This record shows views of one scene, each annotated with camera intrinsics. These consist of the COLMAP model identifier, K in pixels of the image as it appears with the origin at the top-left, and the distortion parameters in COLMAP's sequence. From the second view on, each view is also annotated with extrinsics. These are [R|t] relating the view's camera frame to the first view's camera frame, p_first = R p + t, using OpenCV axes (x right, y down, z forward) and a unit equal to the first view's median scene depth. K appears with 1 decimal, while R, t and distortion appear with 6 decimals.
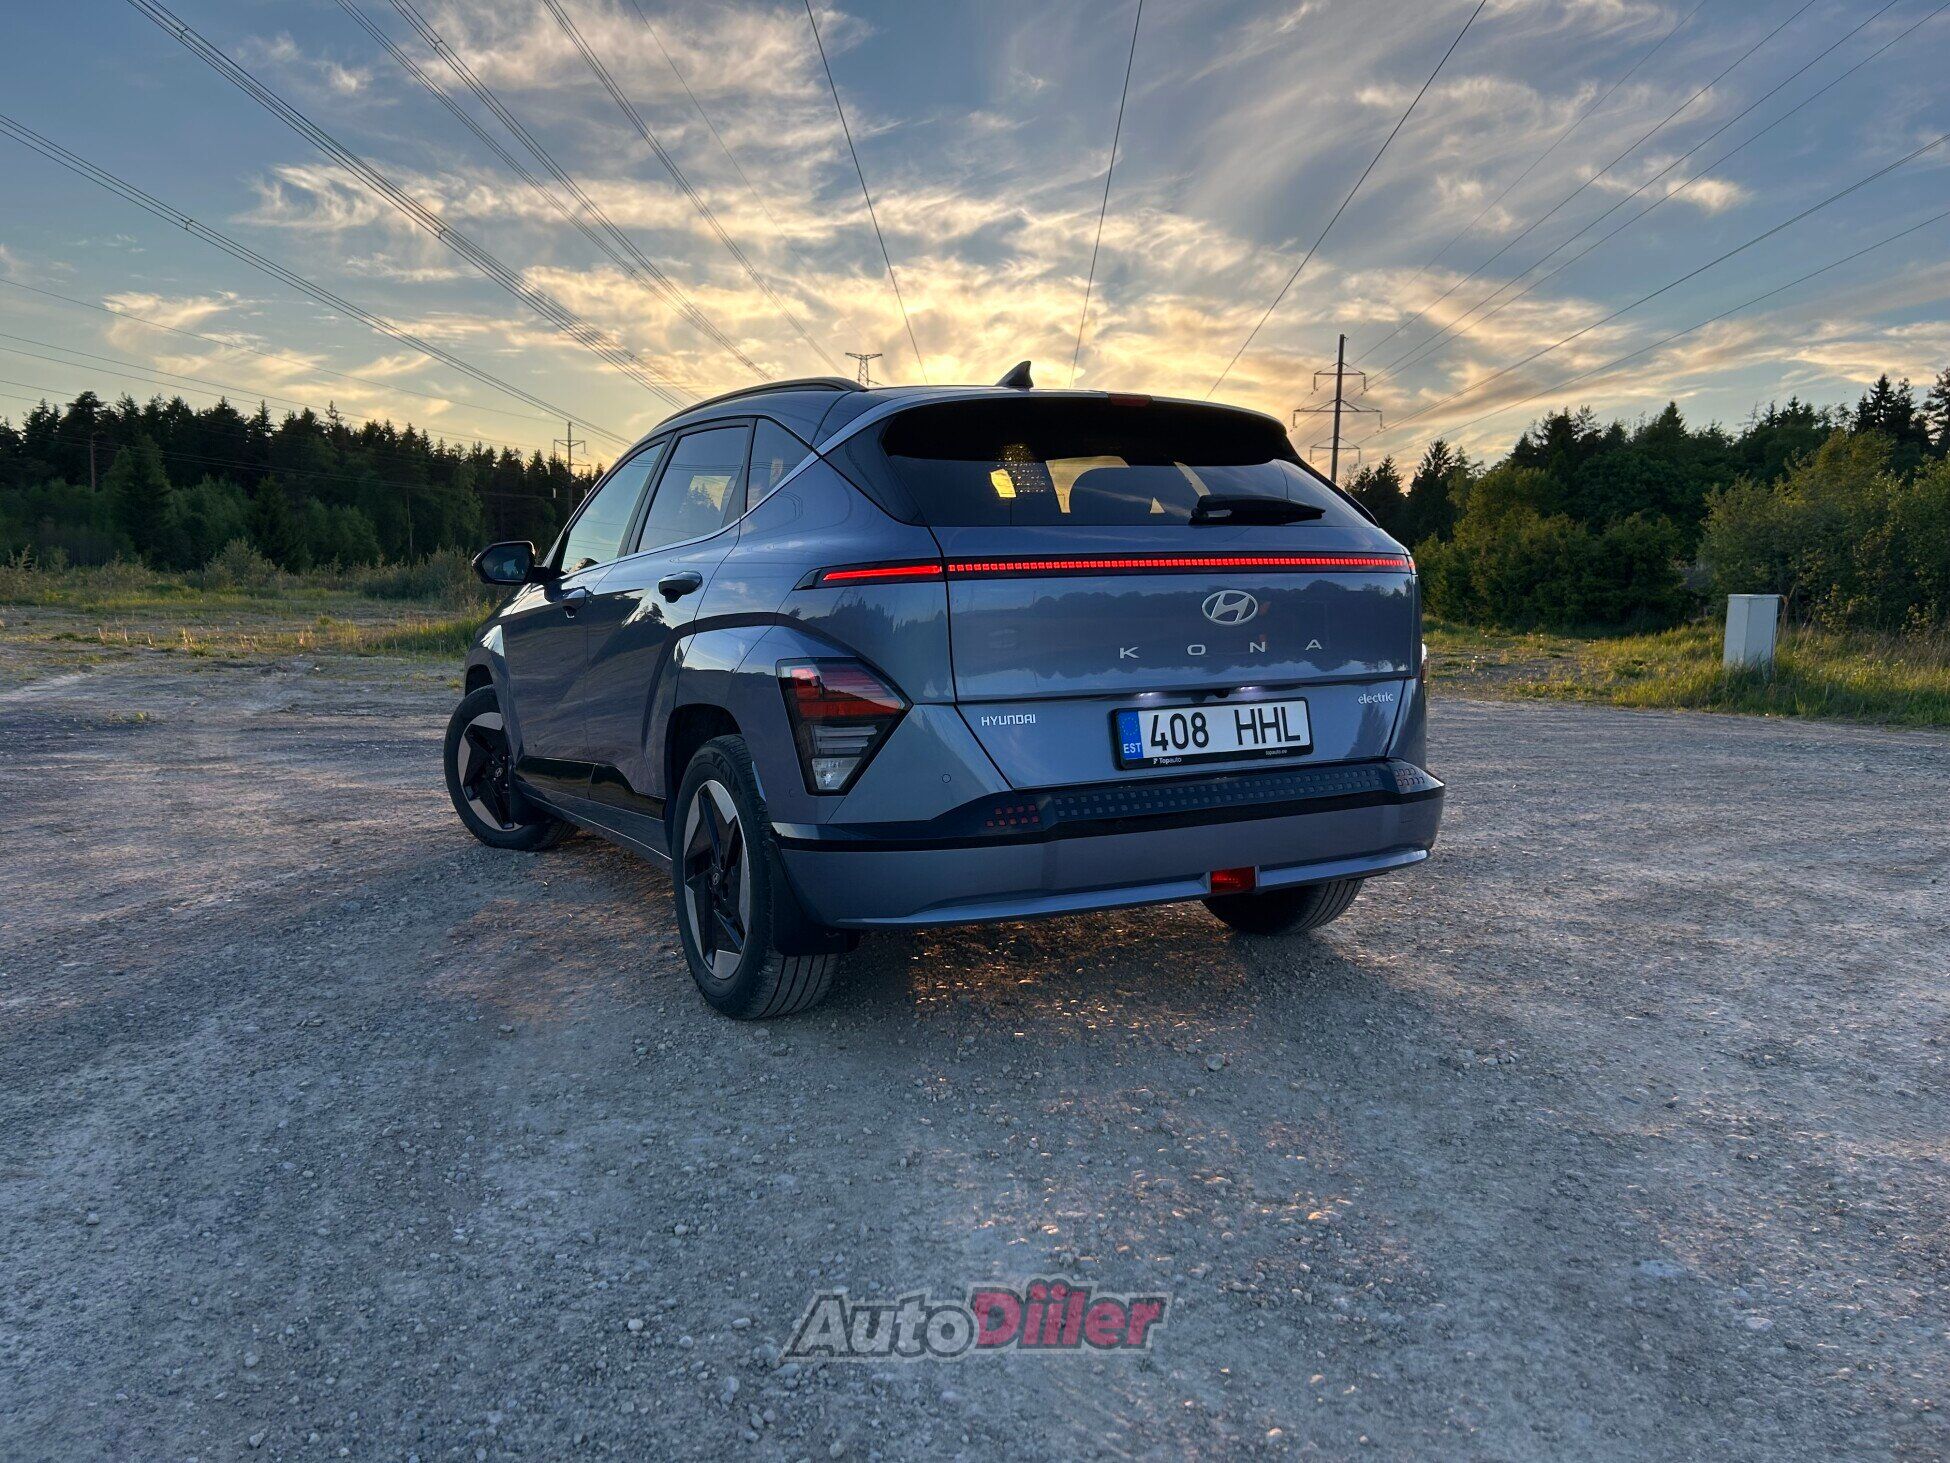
lens RADIAL K [[1469.7, 0, 988.6], [0, 1469.7, 724.0], [0, 0, 1]] dist [0.045620, -0.036971]
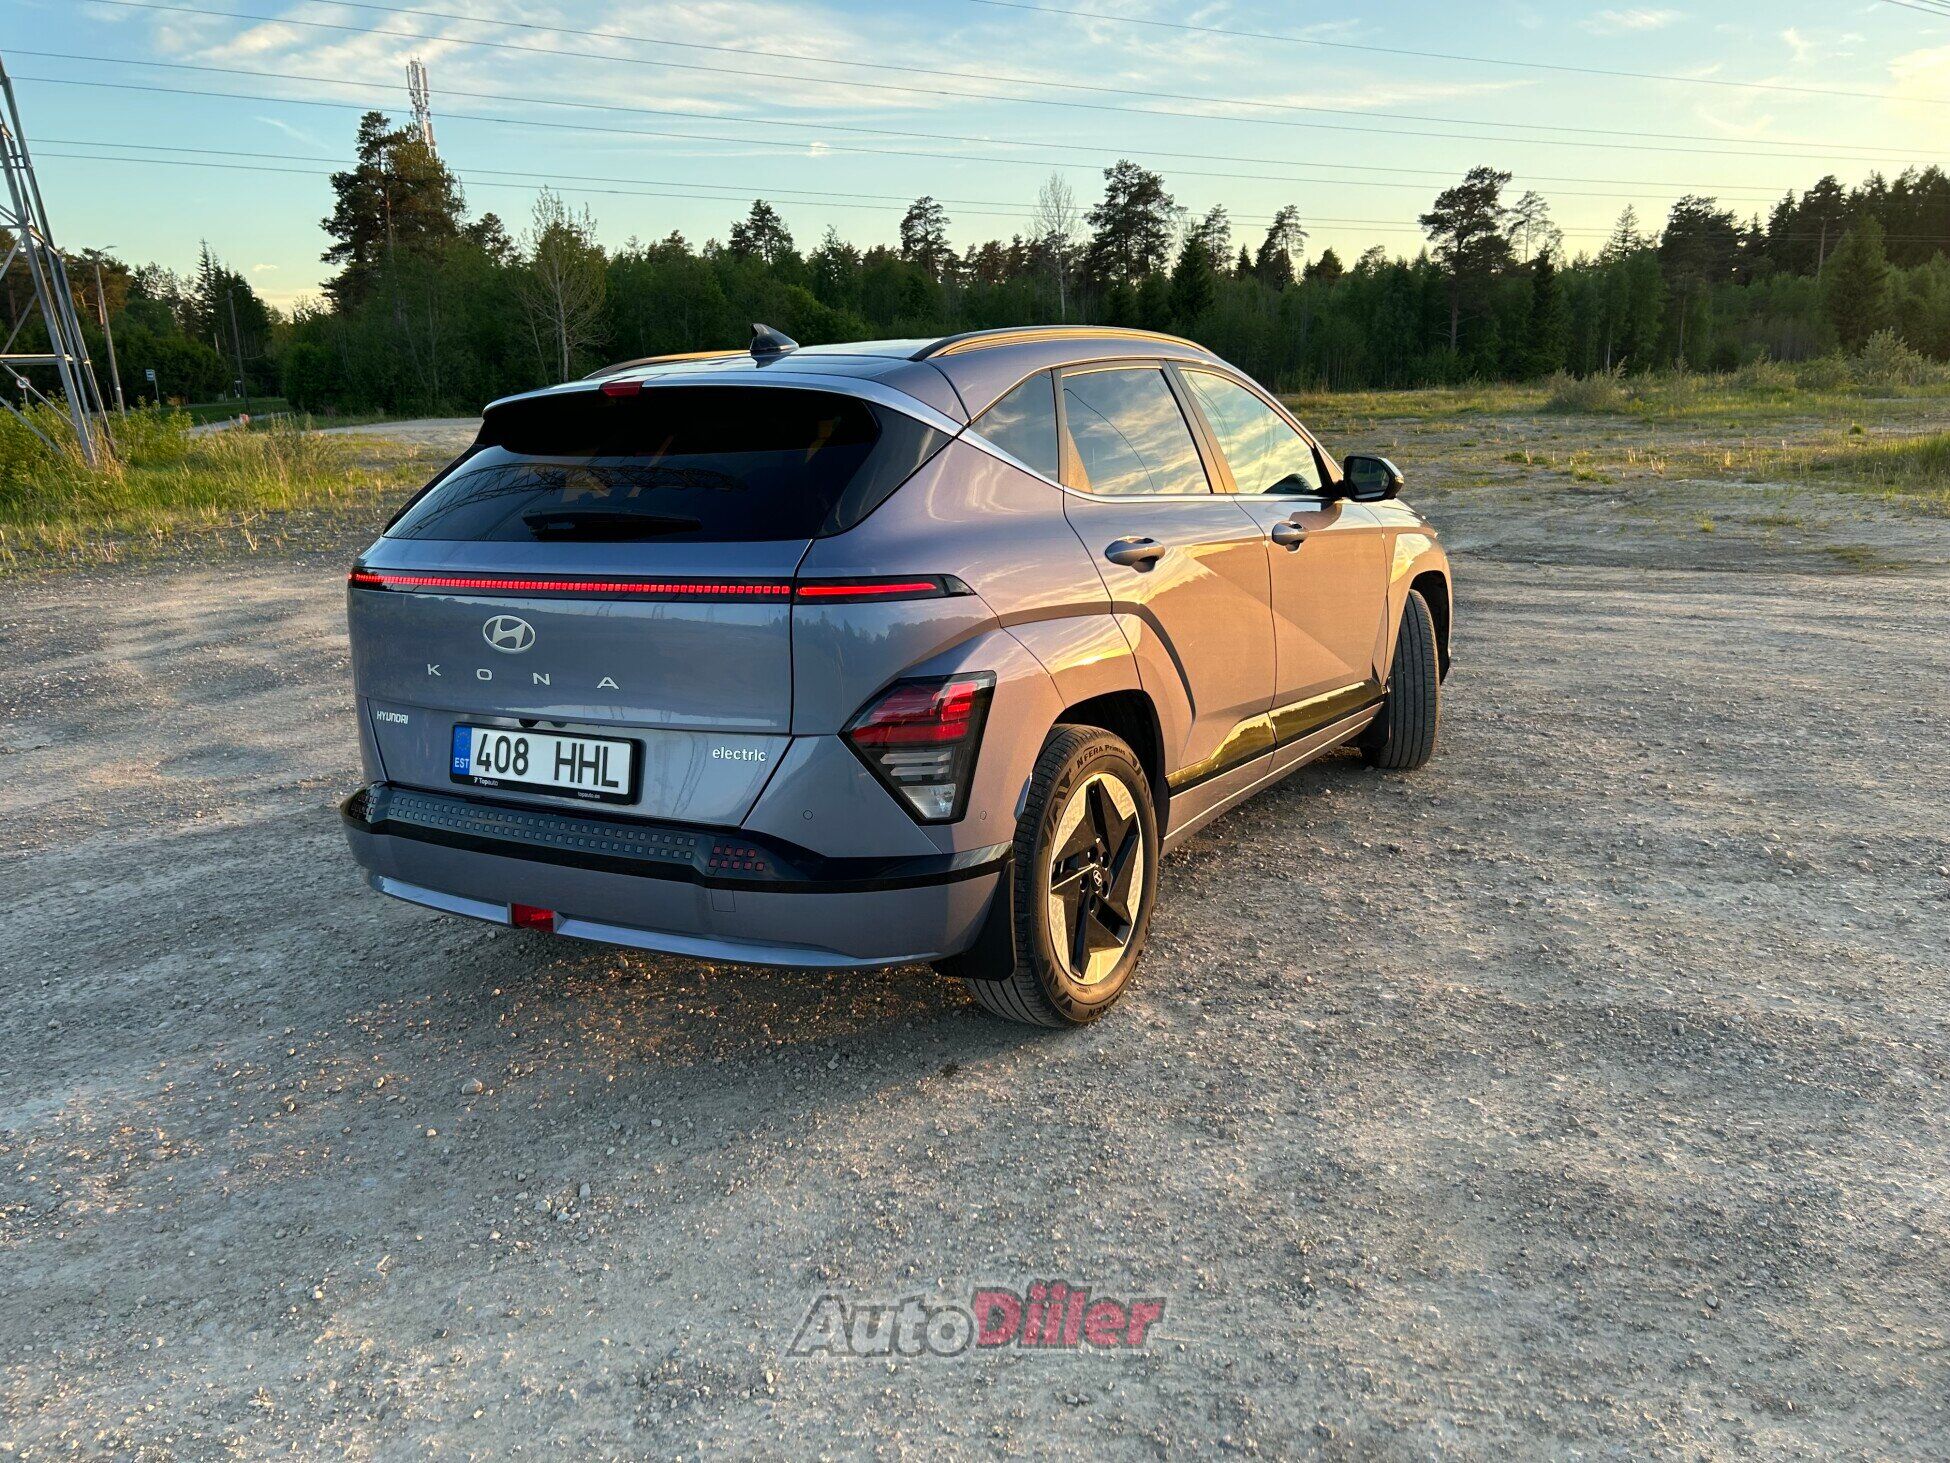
lens RADIAL K [[1469.7, 0, 988.6], [0, 1469.7, 724.0], [0, 0, 1]] dist [0.045620, -0.036971]
pose [[0.495444, 0.165213, -0.852784, 1.120849], [-0.045376, 0.985328, 0.164529, -0.190441], [0.867454, -0.042818, 0.495671, 0.797889]]
